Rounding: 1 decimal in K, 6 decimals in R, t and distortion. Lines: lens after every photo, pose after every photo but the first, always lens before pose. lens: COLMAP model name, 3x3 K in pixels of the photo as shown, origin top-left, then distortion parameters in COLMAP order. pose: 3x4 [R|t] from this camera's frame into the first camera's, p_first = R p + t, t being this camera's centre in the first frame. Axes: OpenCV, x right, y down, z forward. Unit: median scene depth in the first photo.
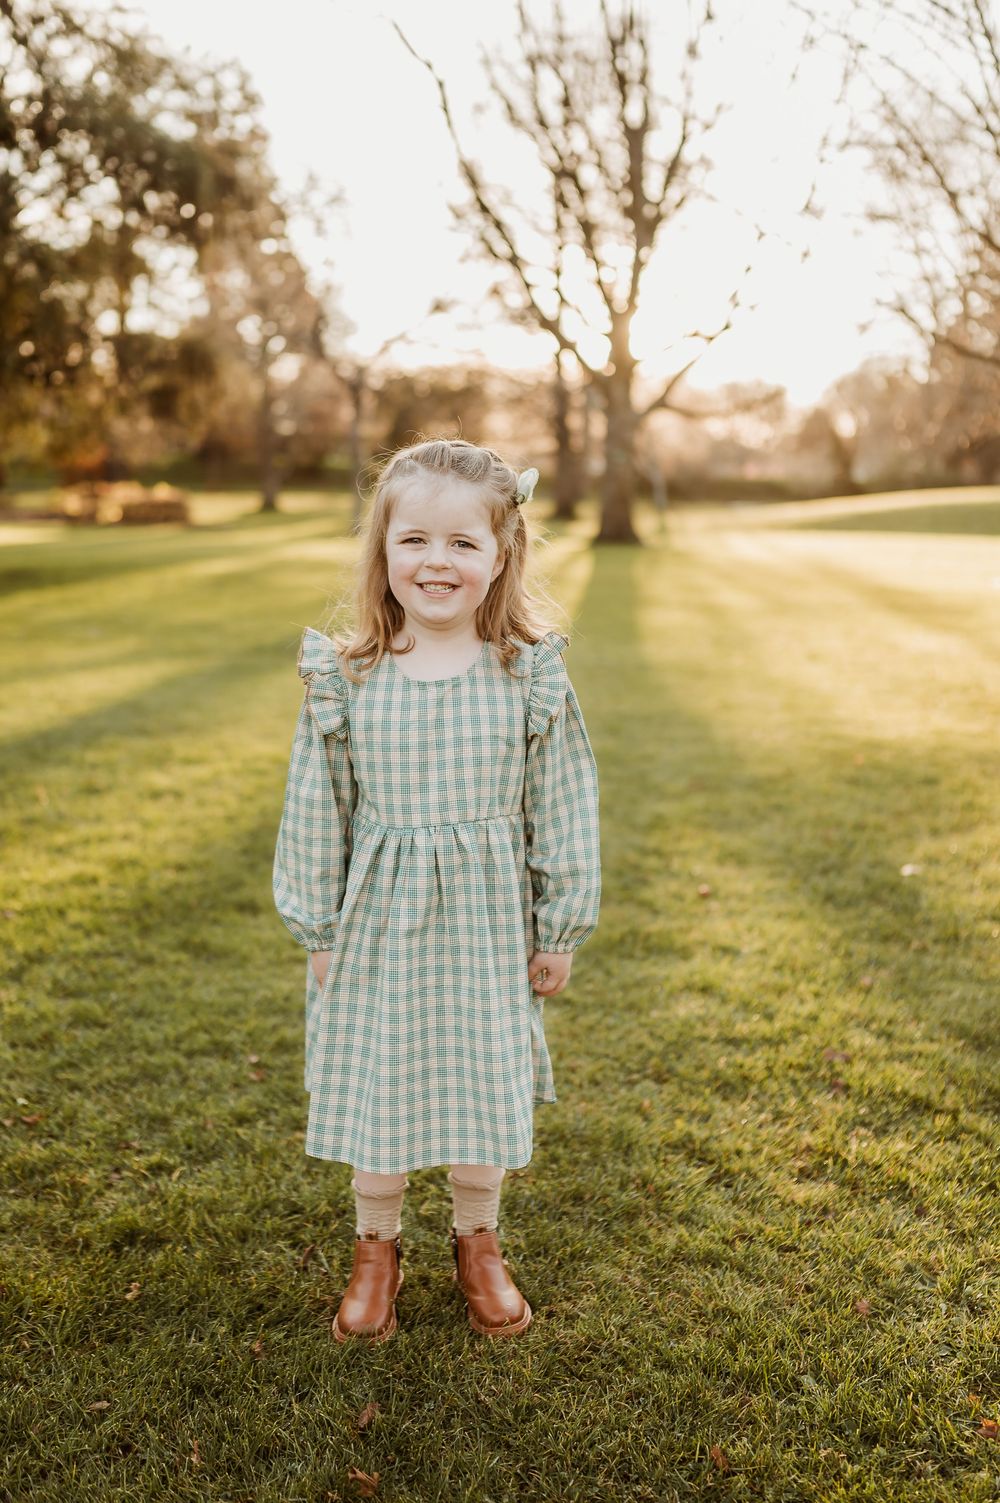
lens RADIAL K [[1476.2, 0, 504.1], [0, 1476.2, 752.0], [0, 0, 1]] dist [-0.006297, 0.005051]
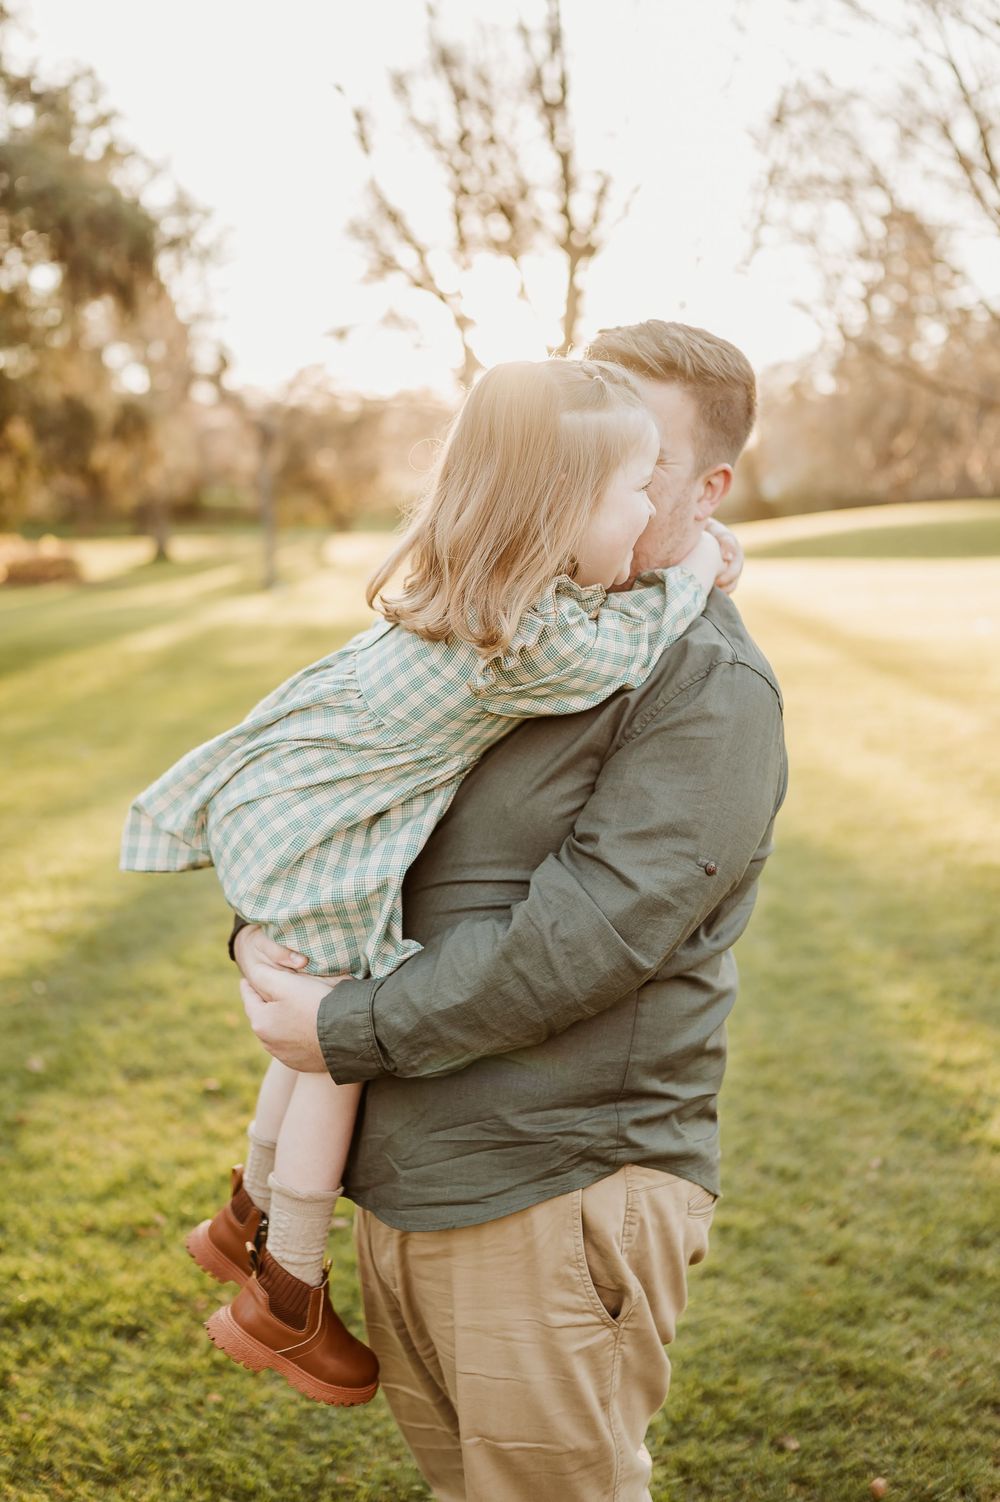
lens RADIAL K [[1571.3, 0, 509.0], [0, 1571.3, 761.1], [0, 0, 1]] dist [-0.001991, 0.002827]
pose [[0.995903, -0.047658, 0.076853, -0.234573], [0.048939, 0.998691, -0.014869, -0.118429], [-0.076043, 0.018569, 0.996932, 0.037181]]
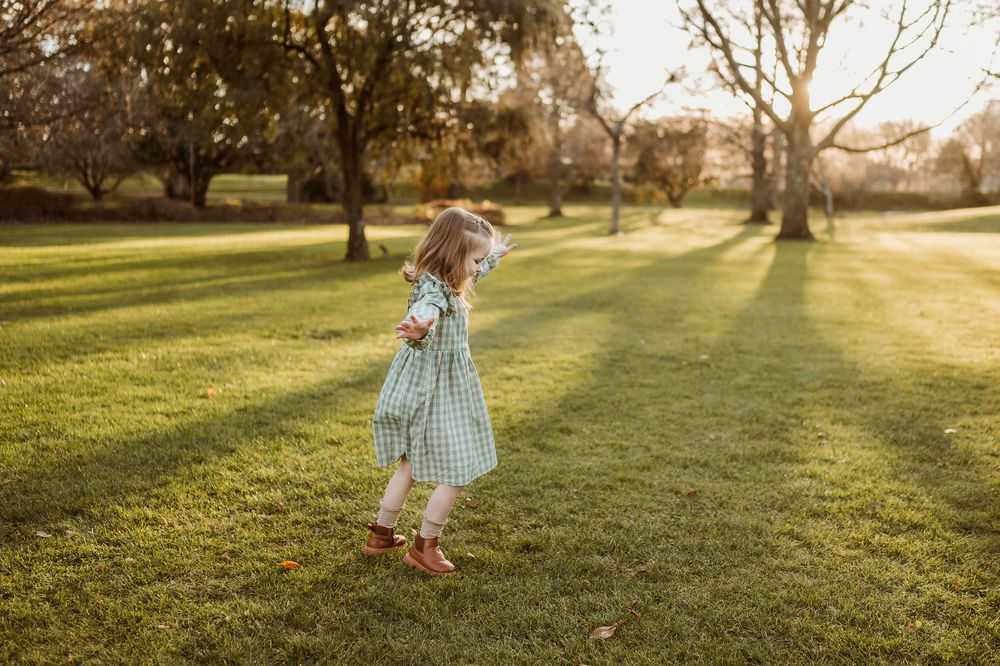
lens RADIAL K [[1032.6, 0, 499.7], [0, 1032.6, 331.2], [0, 0, 1]] dist [-0.003428, 0.003144]
pose [[0.978776, 0.019706, -0.203984, 0.008791], [-0.030065, 0.998404, -0.047807, 0.035997], [0.202716, 0.052925, 0.977806, -0.253441]]
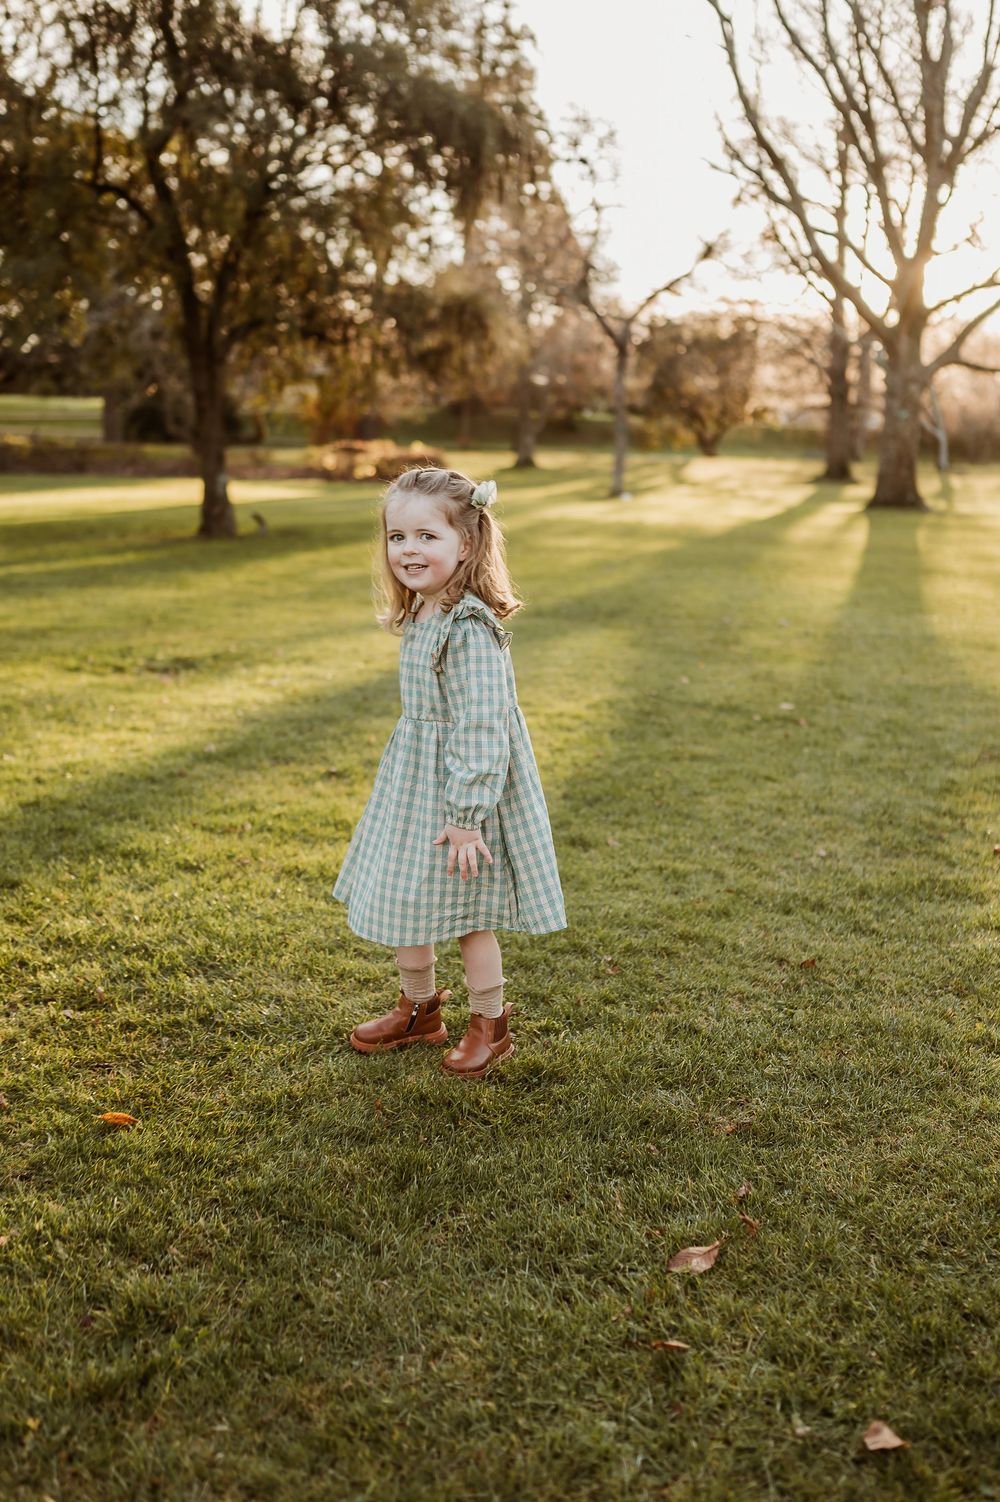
lens RADIAL K [[1571.3, 0, 509.0], [0, 1571.3, 761.1], [0, 0, 1]] dist [-0.001991, 0.002827]
pose [[0.987235, 0.035691, -0.155220, -0.034587], [-0.032082, 0.999155, 0.025693, 0.011604], [0.156006, -0.020385, 0.987546, -0.154834]]
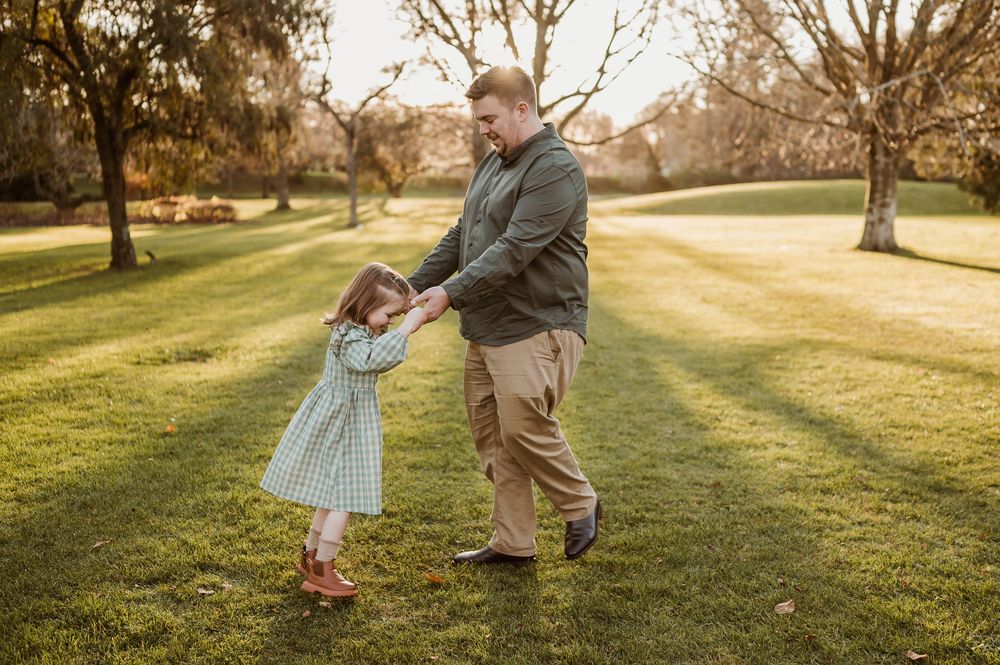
lens RADIAL K [[1023.0, 0, 504.9], [0, 1023.0, 348.2], [0, 0, 1]] dist [-0.002242, -0.001501]
pose [[0.995668, -0.039602, 0.084119, -0.285880], [0.041046, 0.999037, -0.015516, -0.000776], [-0.083423, 0.018901, 0.996335, -0.357202]]
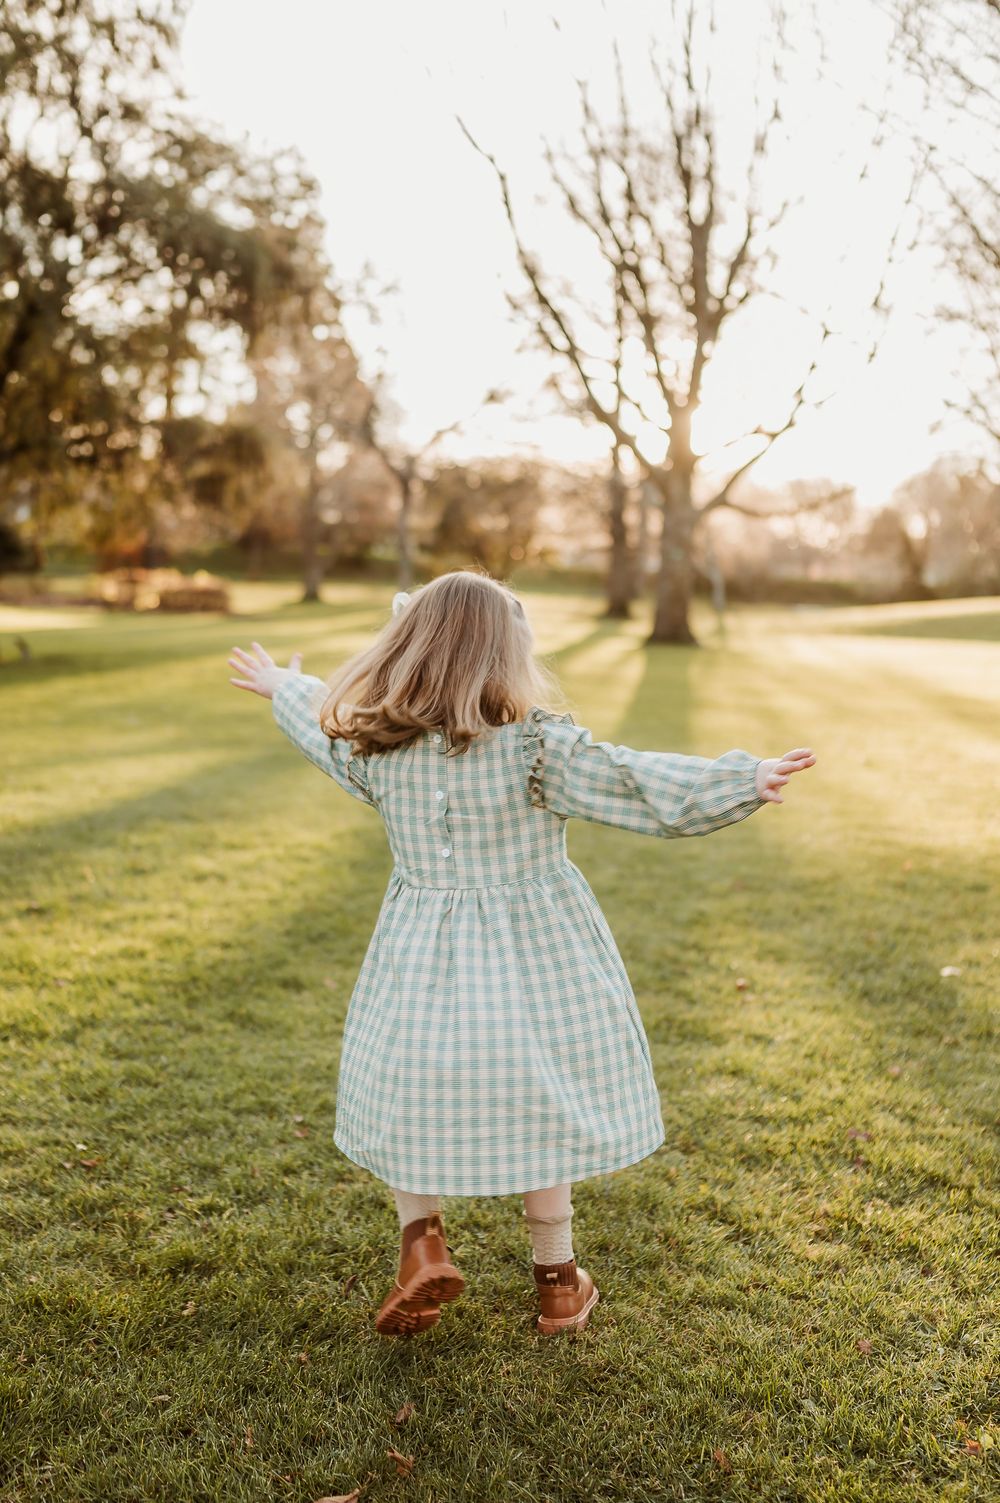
lens RADIAL K [[1563.6, 0, 503.1], [0, 1563.6, 749.1], [0, 0, 1]] dist [-0.007825, 0.010791]
pose [[0.999171, 0.026328, -0.031037, 0.001666], [-0.028472, 0.997086, -0.070780, 0.012673], [0.029083, 0.071605, 0.997009, -0.071320]]
